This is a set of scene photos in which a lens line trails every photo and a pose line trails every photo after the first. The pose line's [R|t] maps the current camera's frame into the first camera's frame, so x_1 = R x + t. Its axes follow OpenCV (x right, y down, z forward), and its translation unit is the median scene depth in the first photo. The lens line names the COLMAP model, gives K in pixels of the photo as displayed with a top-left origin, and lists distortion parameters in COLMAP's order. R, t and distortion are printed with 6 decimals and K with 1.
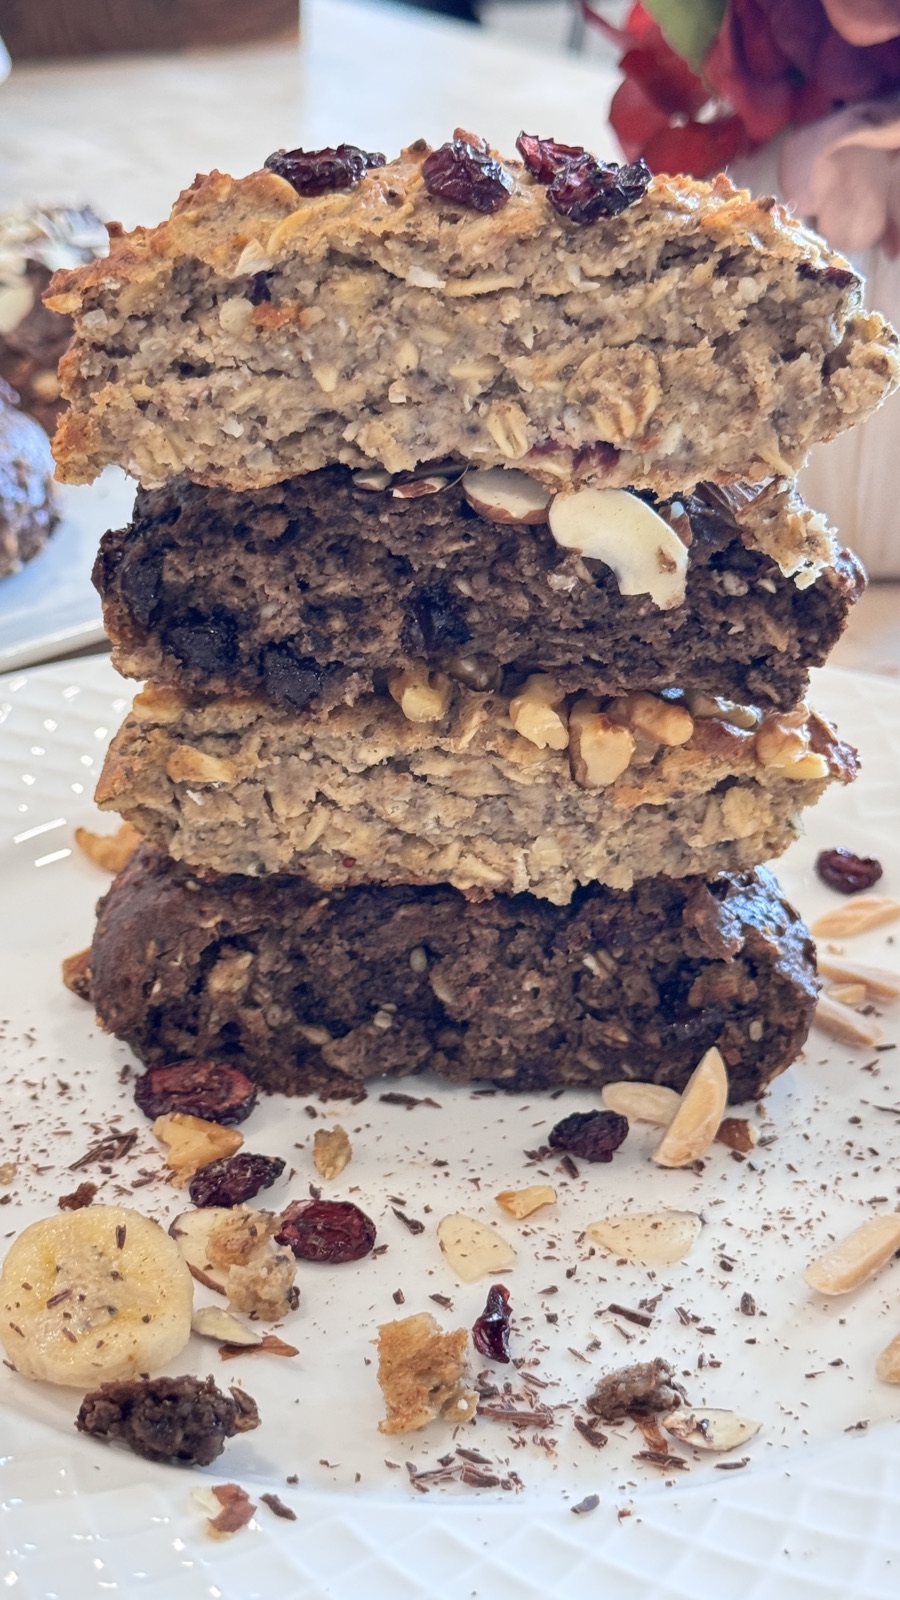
lens RADIAL K [[2454.1, 0, 449.3], [0, 2454.1, 803.0], [0, 0, 1]] dist [0.038957, 0.000000]
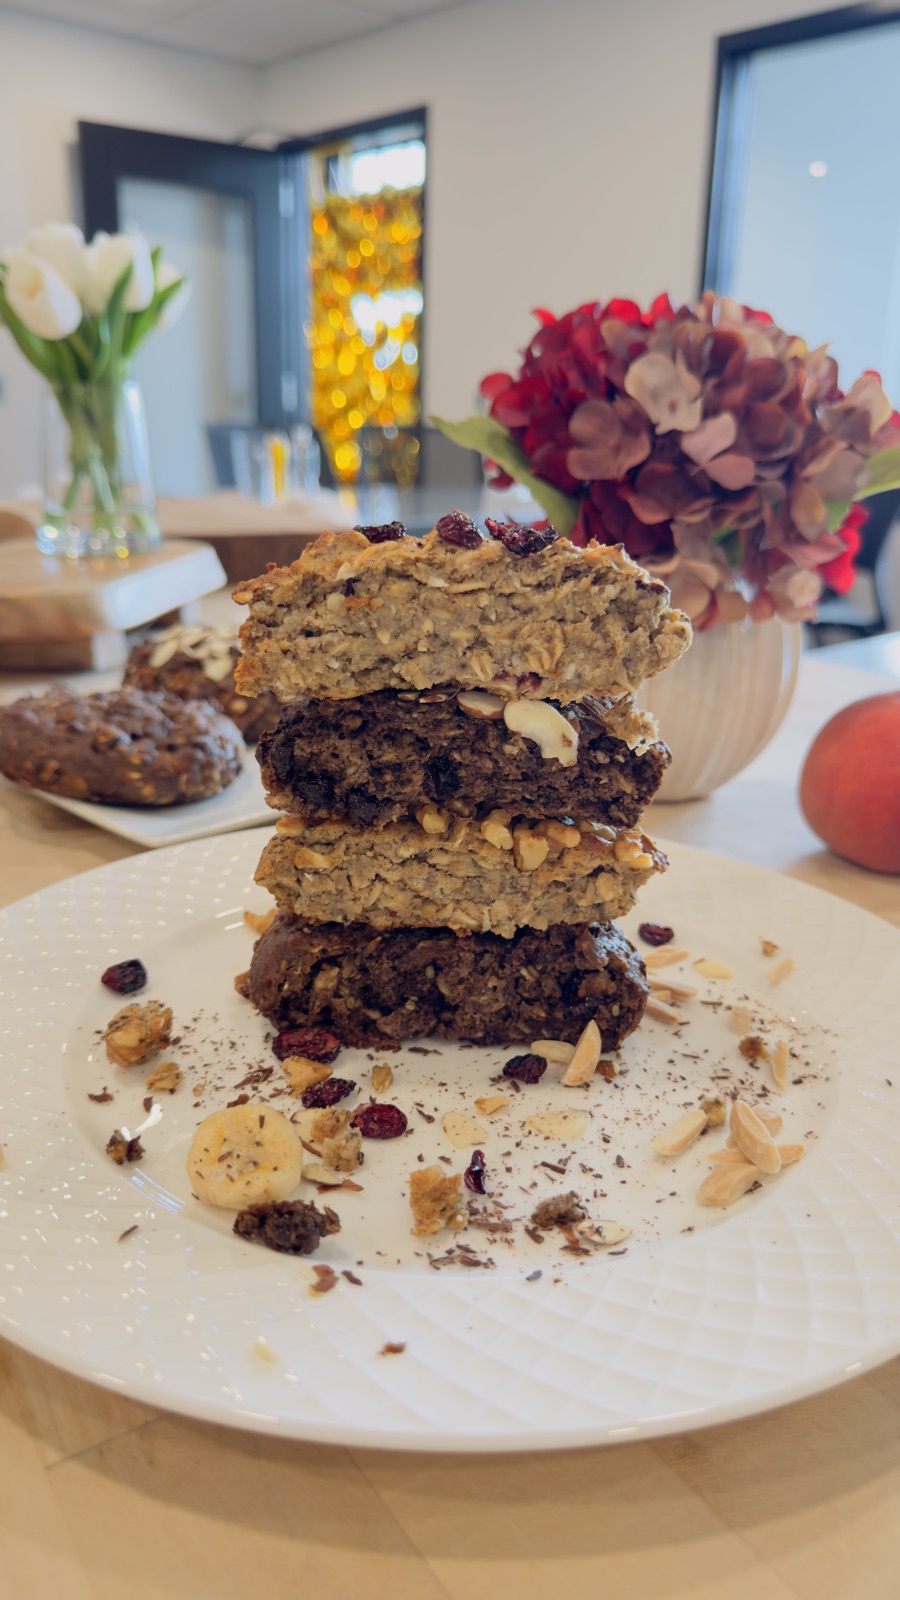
lens RADIAL K [[1119.8, 0, 450.0], [0, 1119.8, 794.1], [0, 0, 1]] dist [0.006300, -0.019999]
pose [[0.999769, 0.000831, 0.021470, -0.017376], [0.002750, 0.986087, -0.166208, 0.079409], [-0.021309, 0.166229, 0.985857, 0.173487]]
